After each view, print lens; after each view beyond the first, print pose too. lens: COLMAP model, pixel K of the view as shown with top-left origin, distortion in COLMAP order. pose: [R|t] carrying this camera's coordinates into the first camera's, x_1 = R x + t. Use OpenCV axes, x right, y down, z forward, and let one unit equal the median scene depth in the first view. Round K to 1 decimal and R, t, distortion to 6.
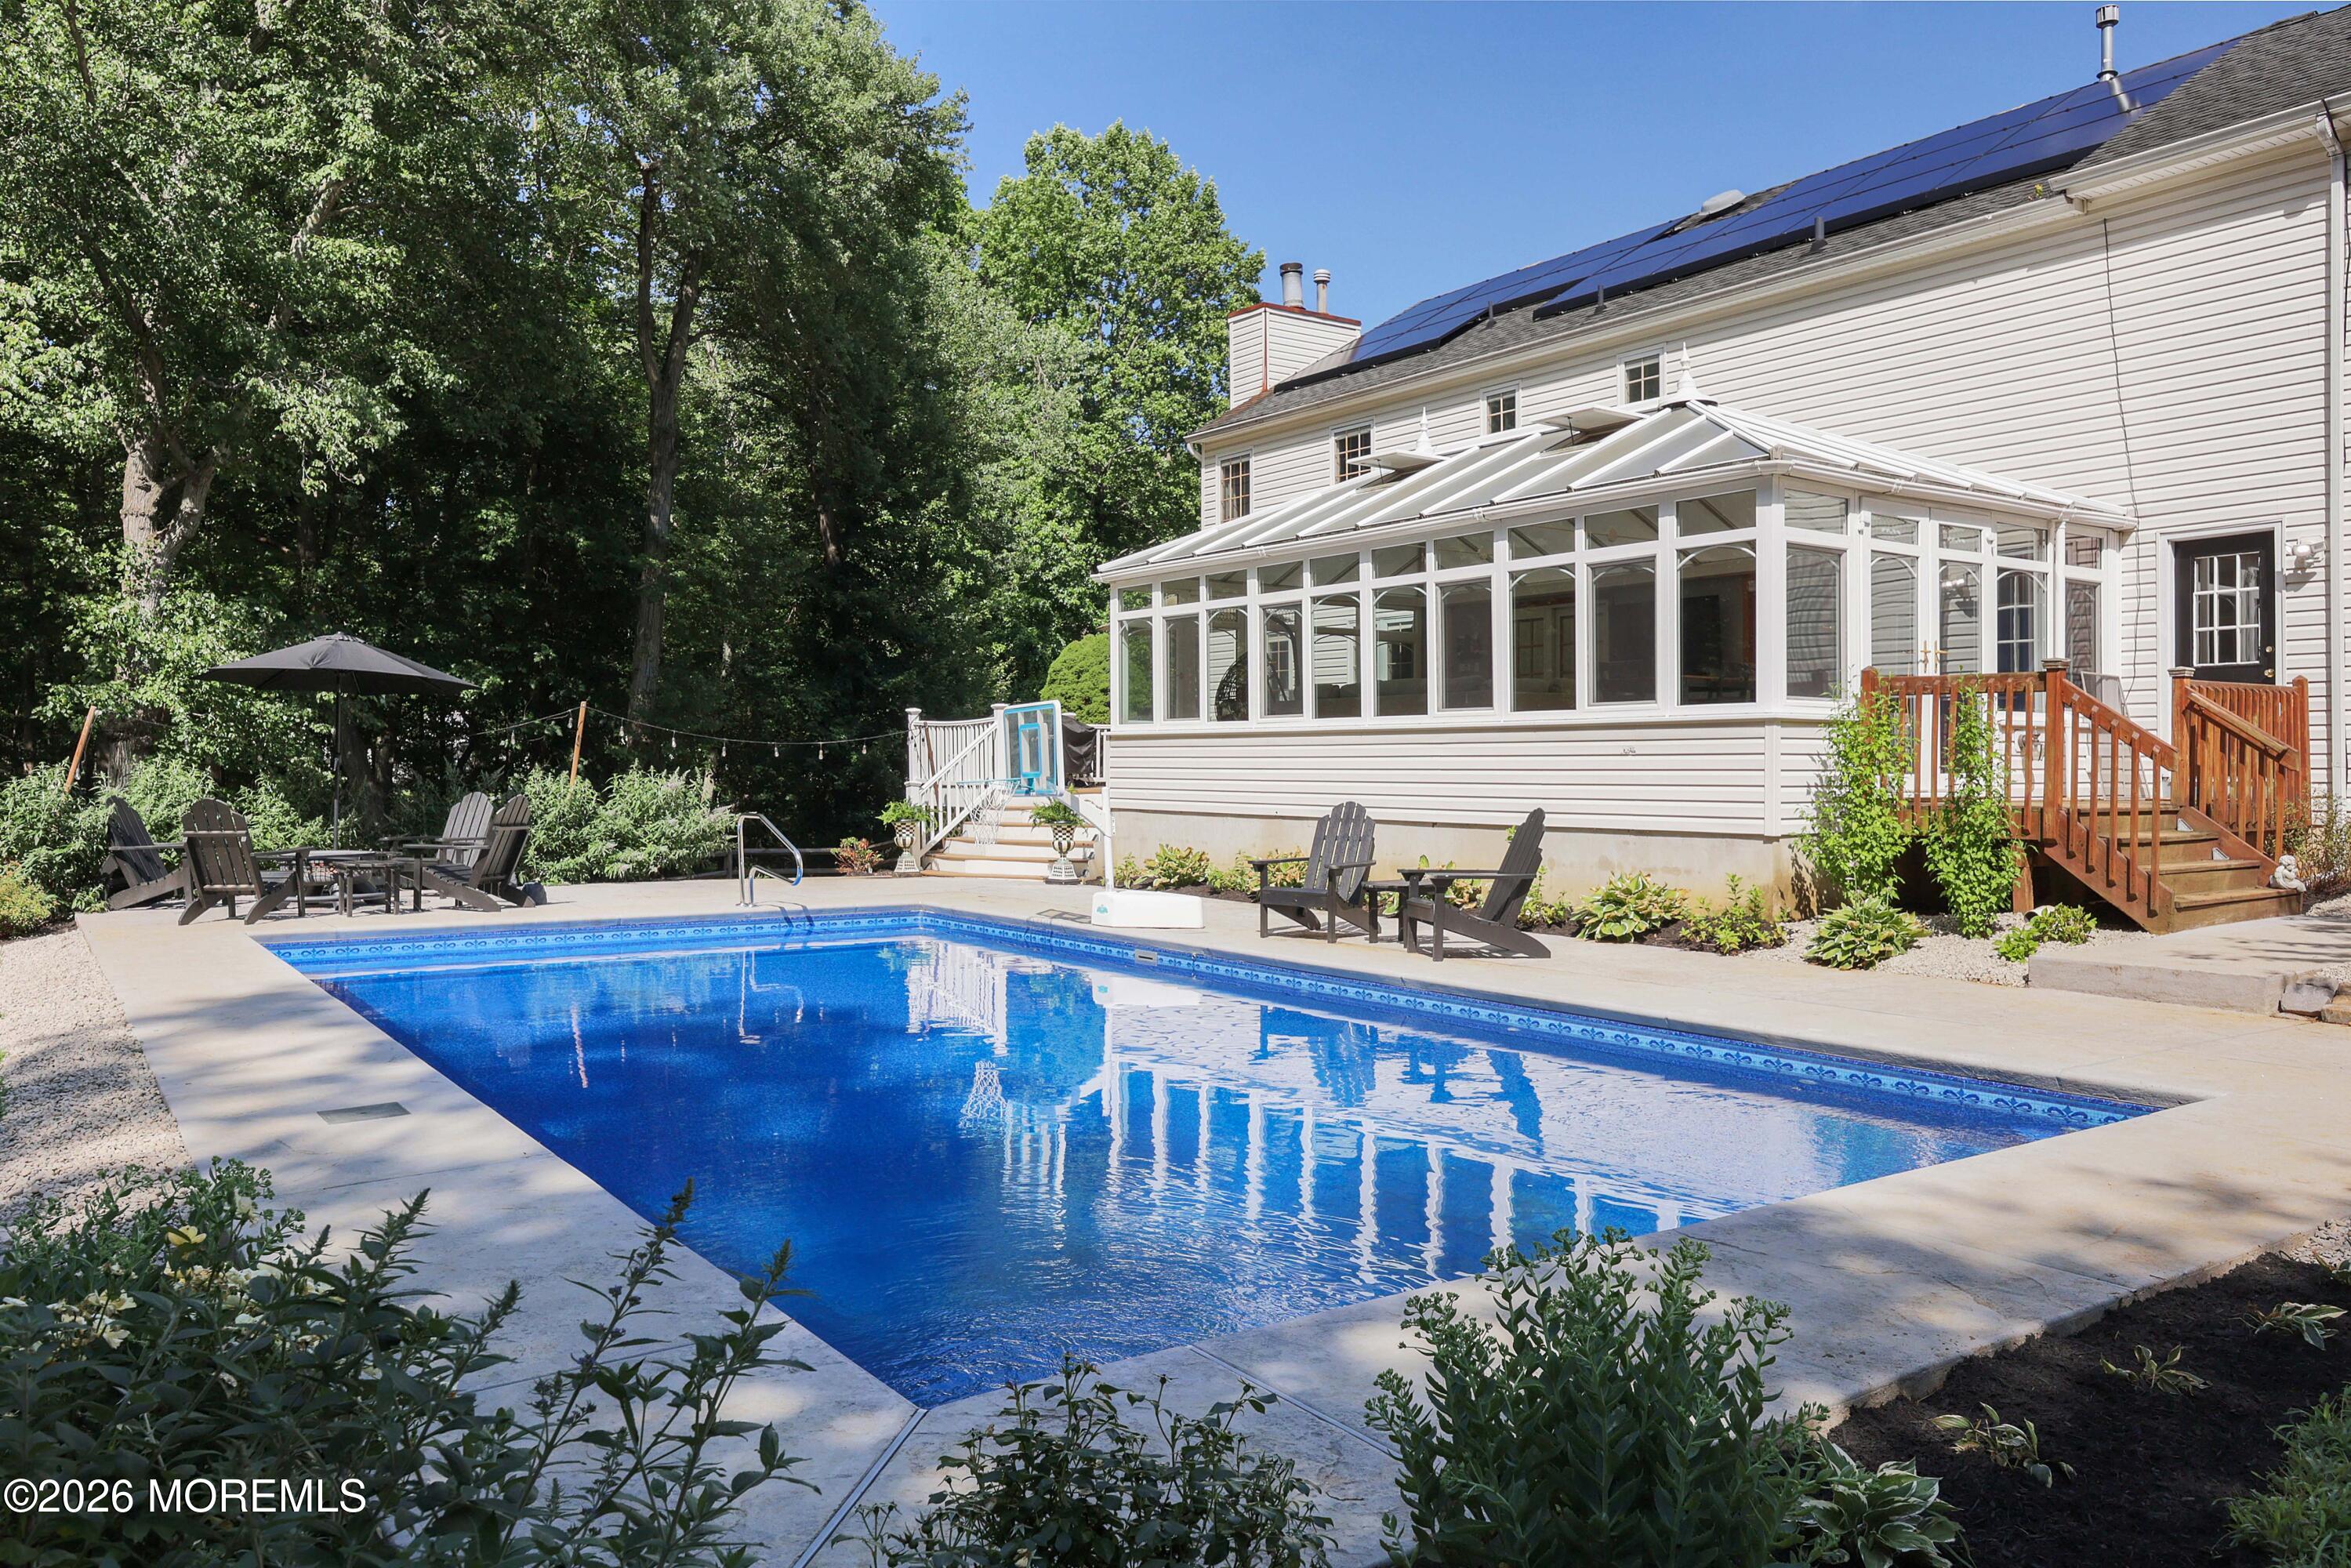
lens RADIAL K [[1660.0, 0, 1175.5], [0, 1660.0, 784.0], [0, 0, 1]] dist [0.001550, 0.000385]
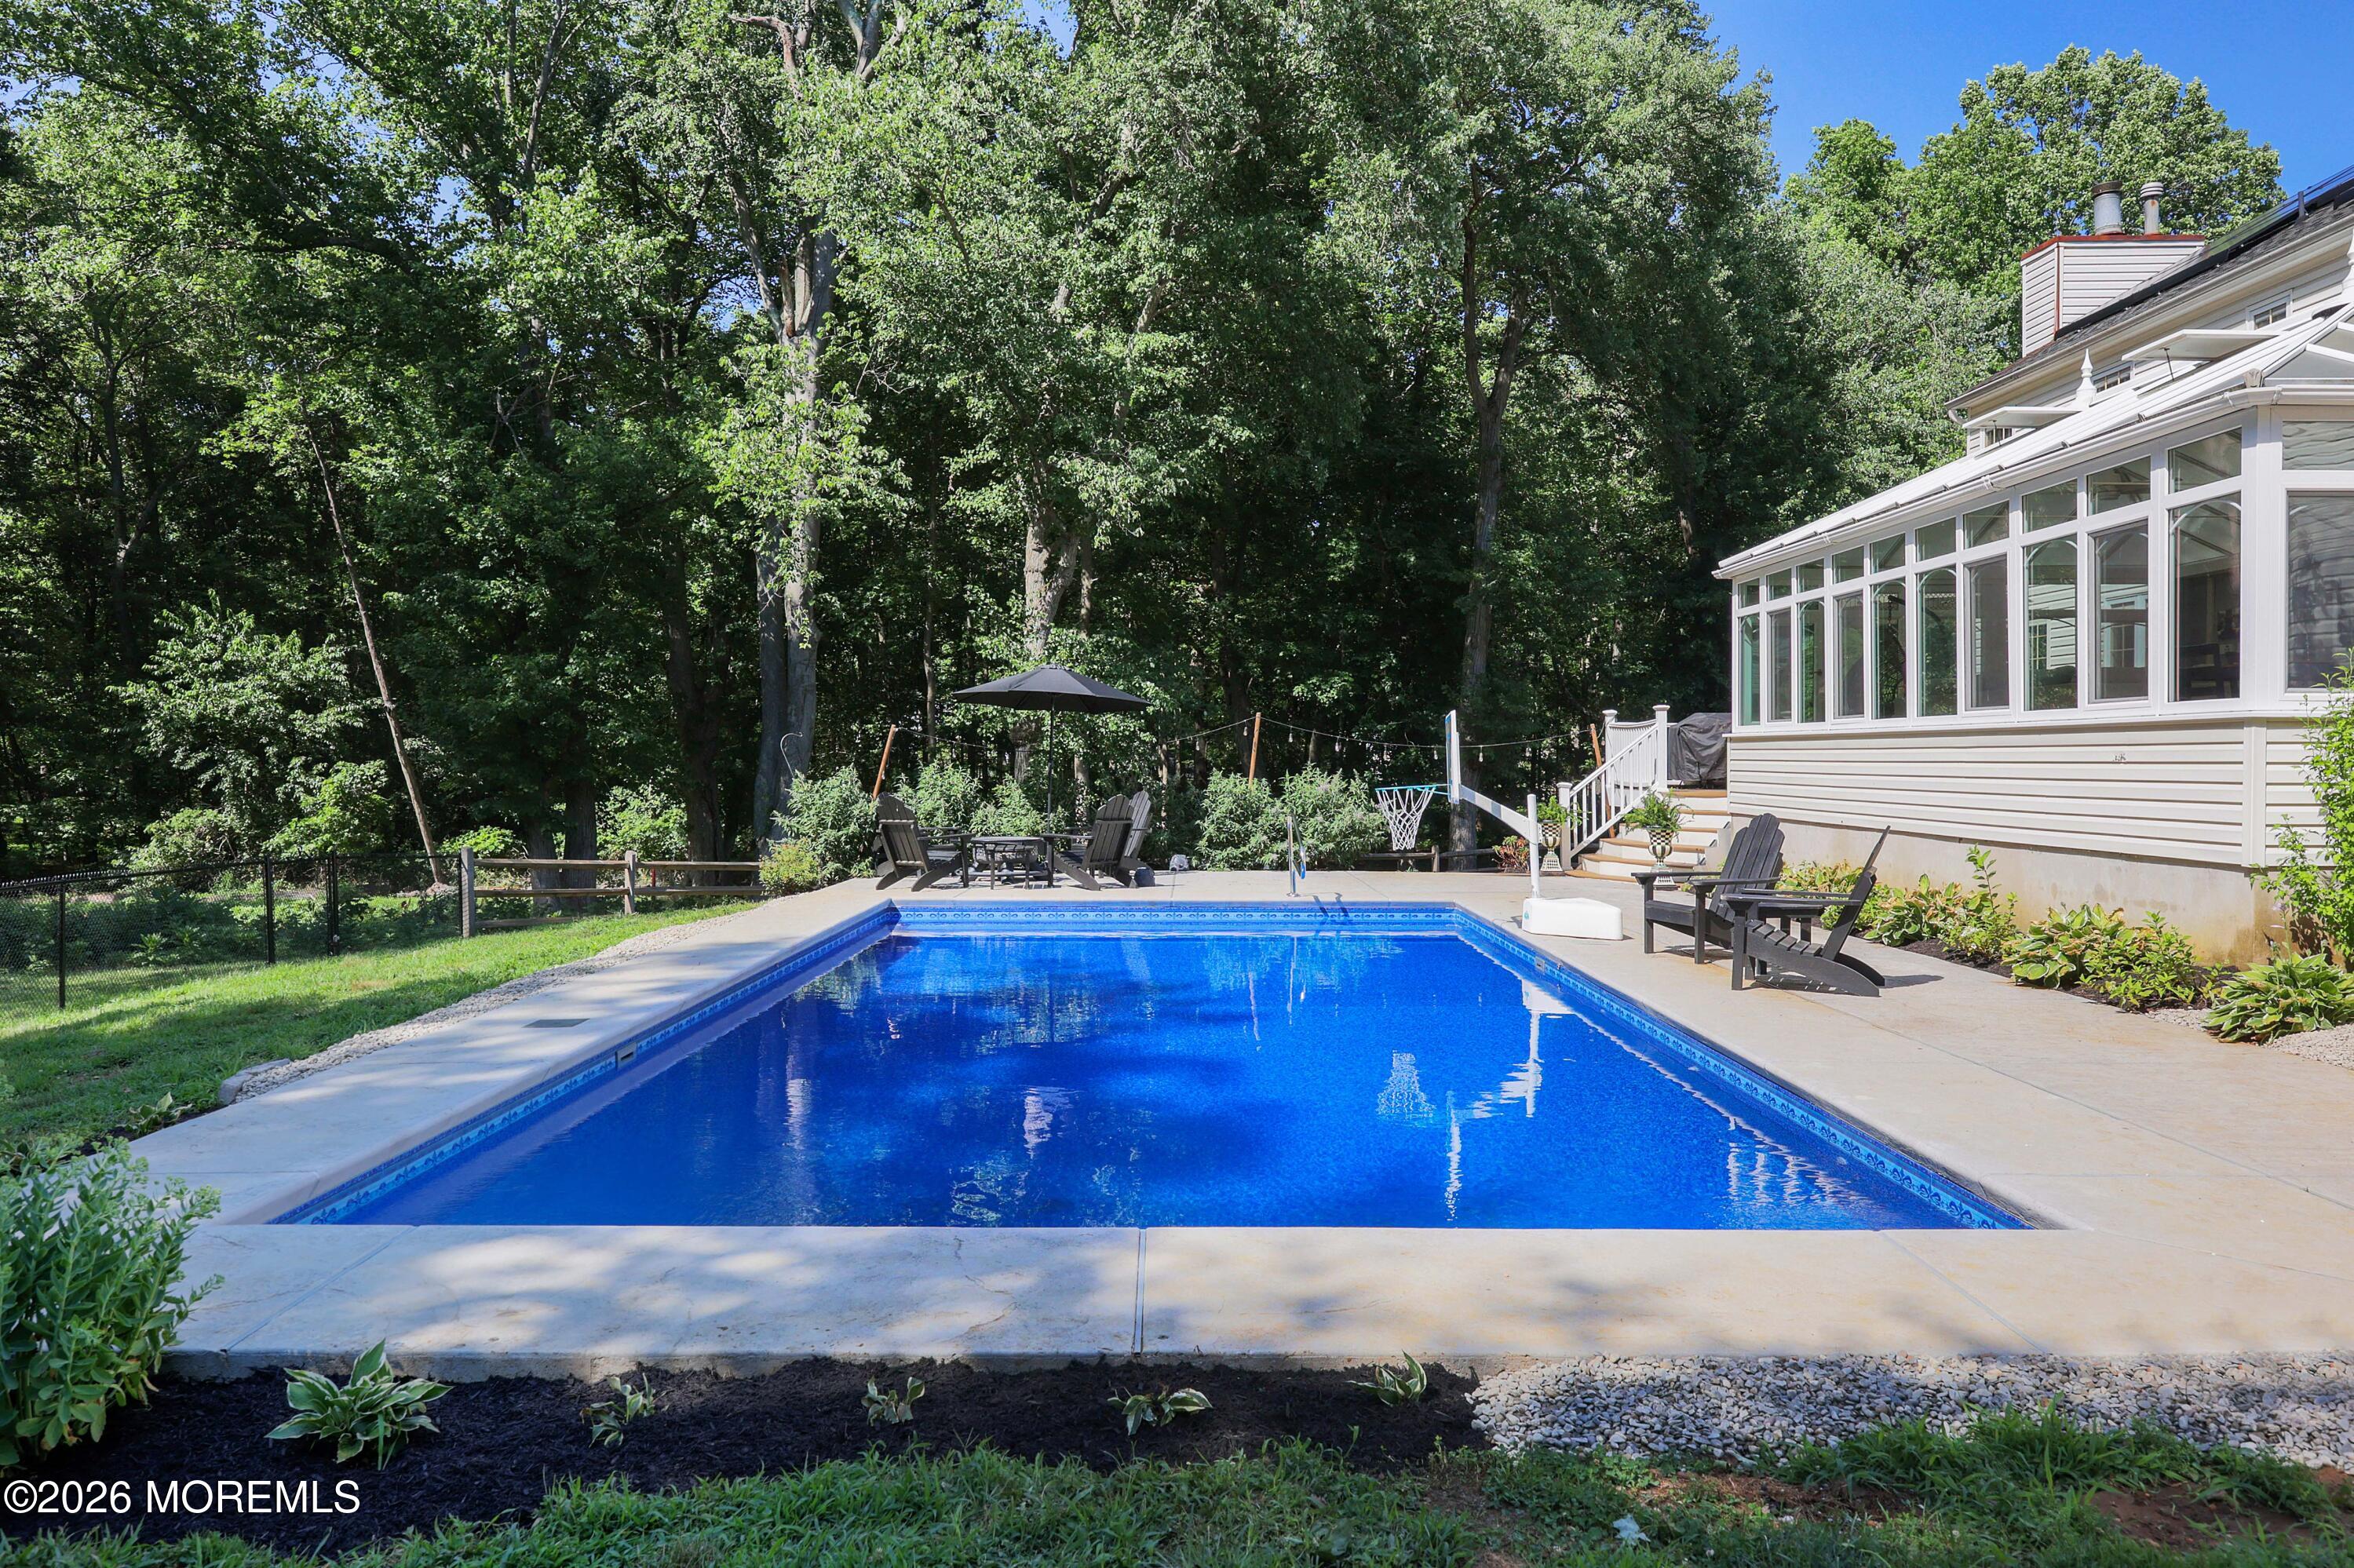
lens RADIAL K [[1611.8, 0, 1177.0], [0, 1611.8, 784.0], [0, 0, 1]] dist [0.003818, 0.001682]
pose [[0.818467, 0.007347, -0.574507, 0.245883], [-0.004615, 0.999970, 0.006214, -0.006829], [0.574535, -0.002435, 0.818476, 0.052986]]
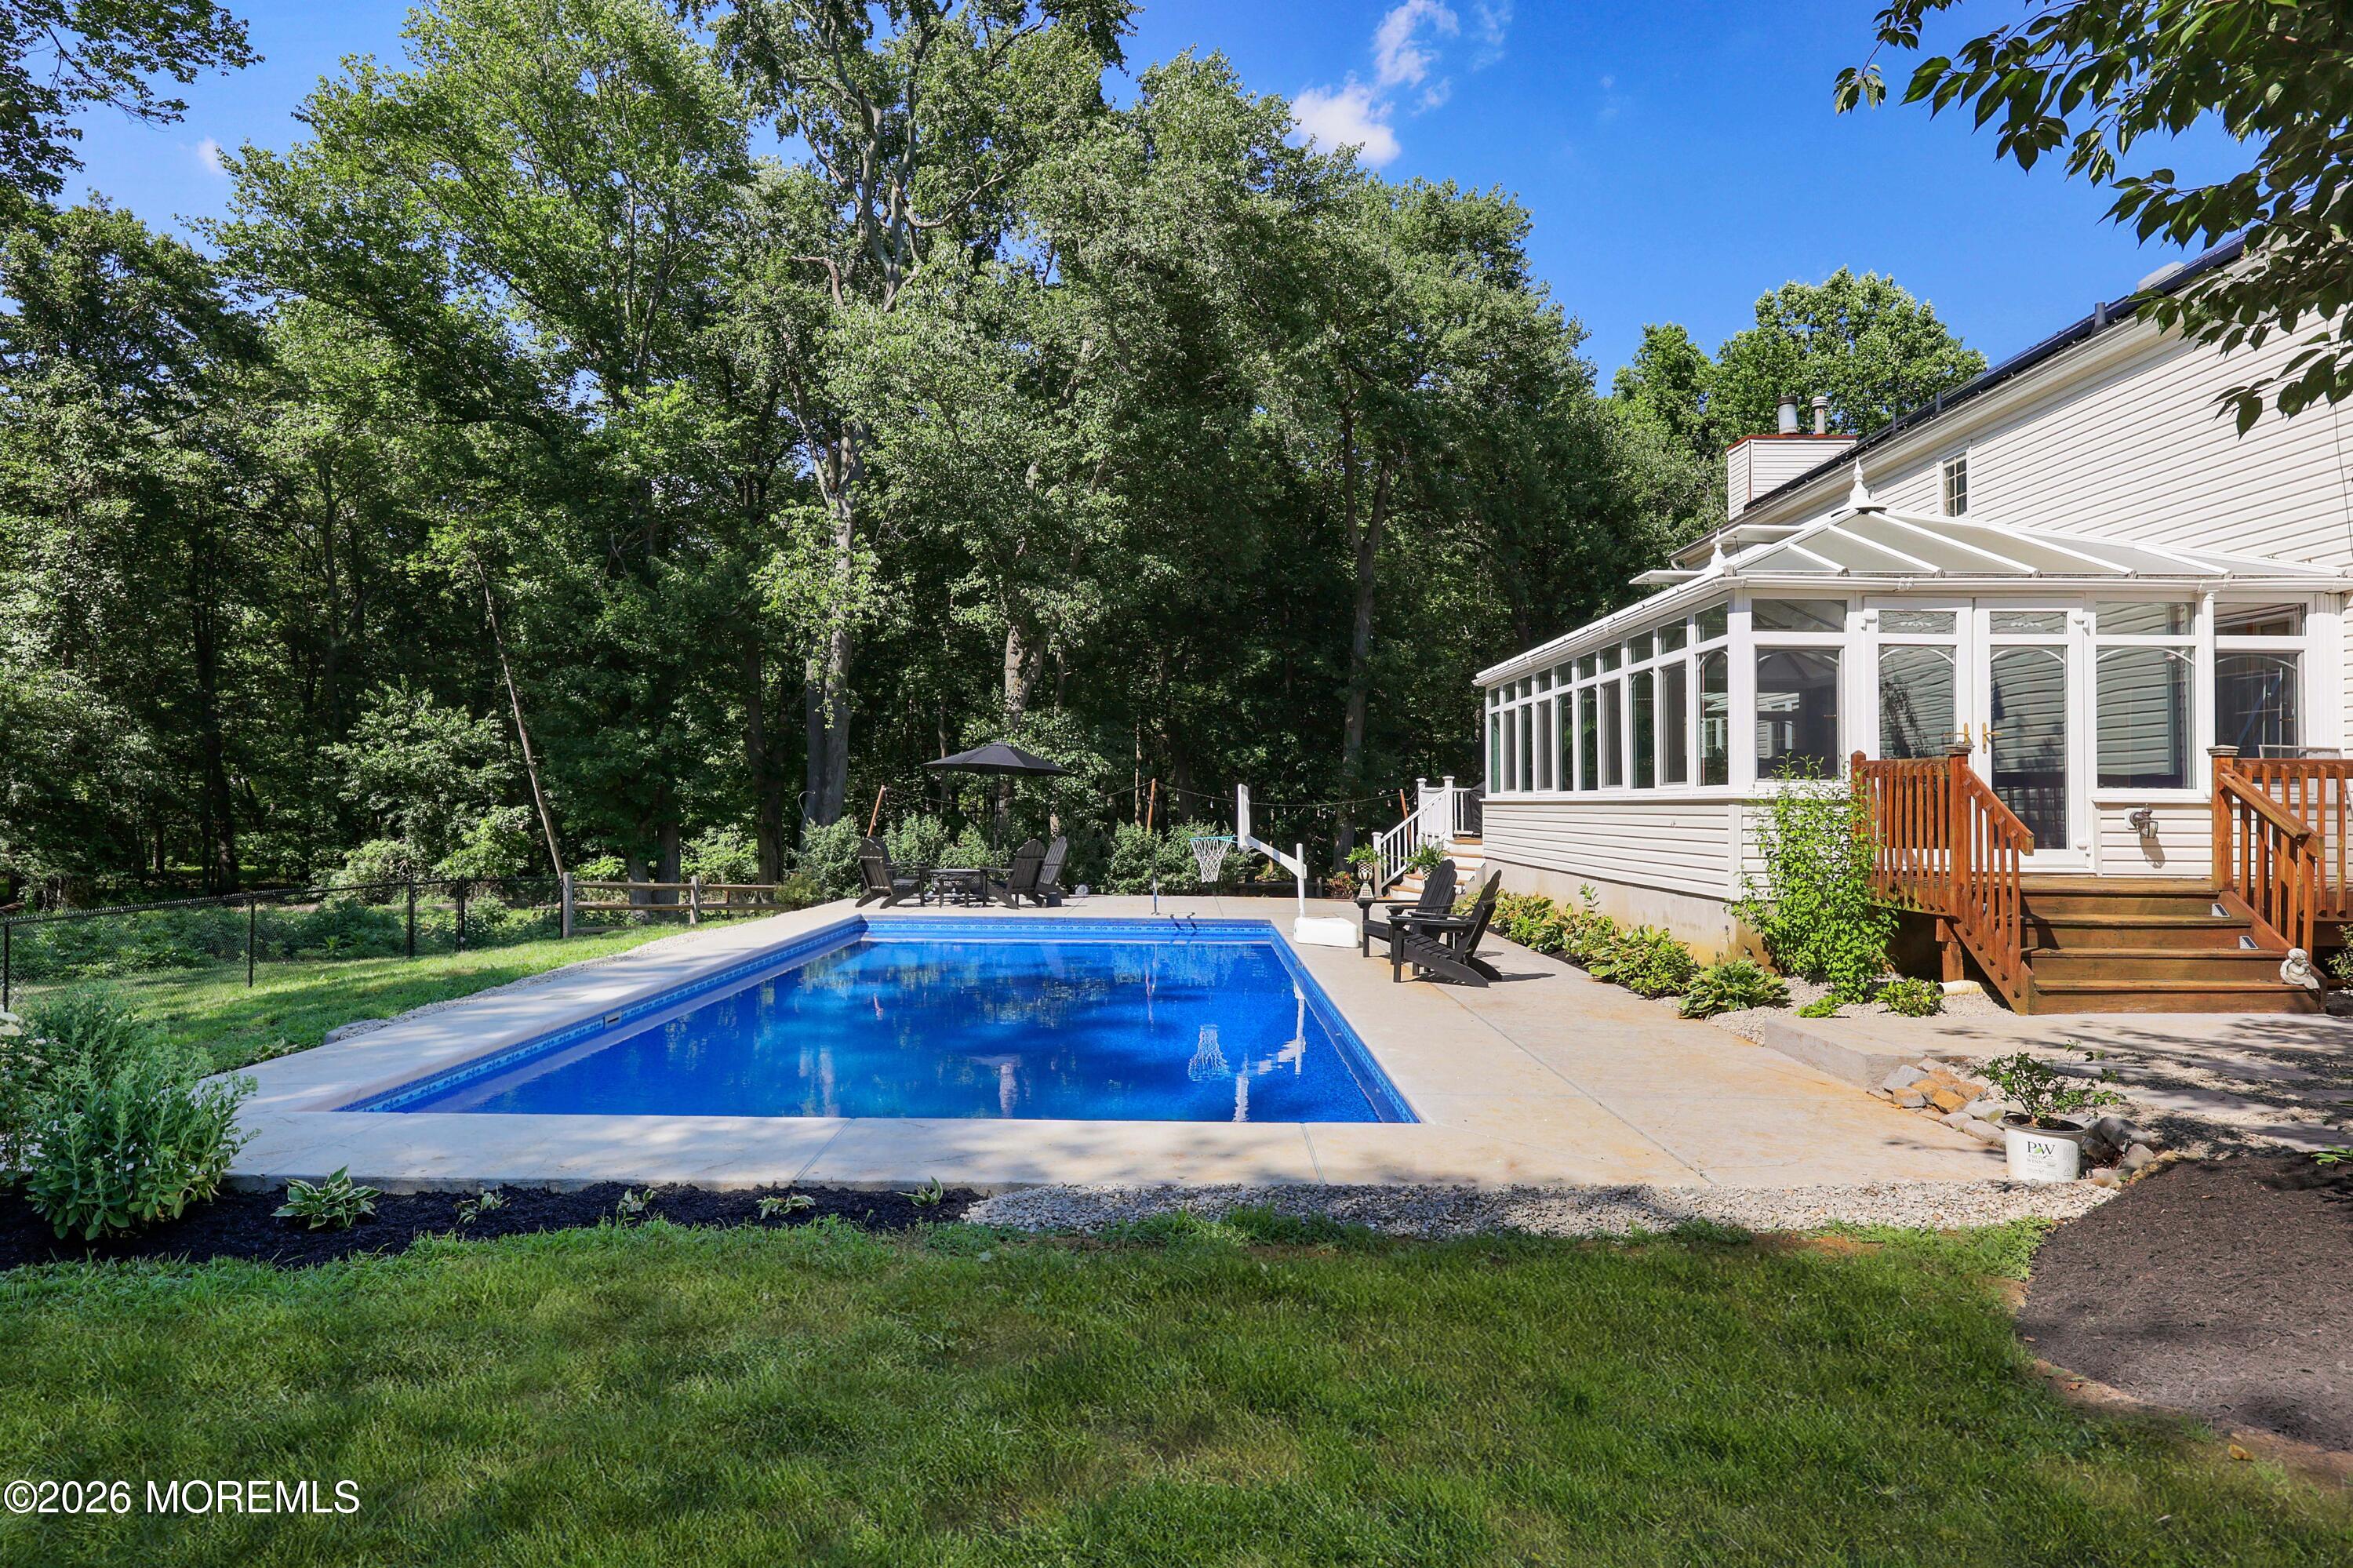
lens RADIAL K [[1264.4, 0, 1176.5], [0, 1264.4, 784.0], [0, 0, 1]] dist [0.005512, 0.000212]
pose [[0.820144, -0.004111, -0.572142, 0.350738], [-0.013533, 0.999555, -0.026582, -0.013541], [0.571997, 0.029544, 0.819724, 0.035949]]
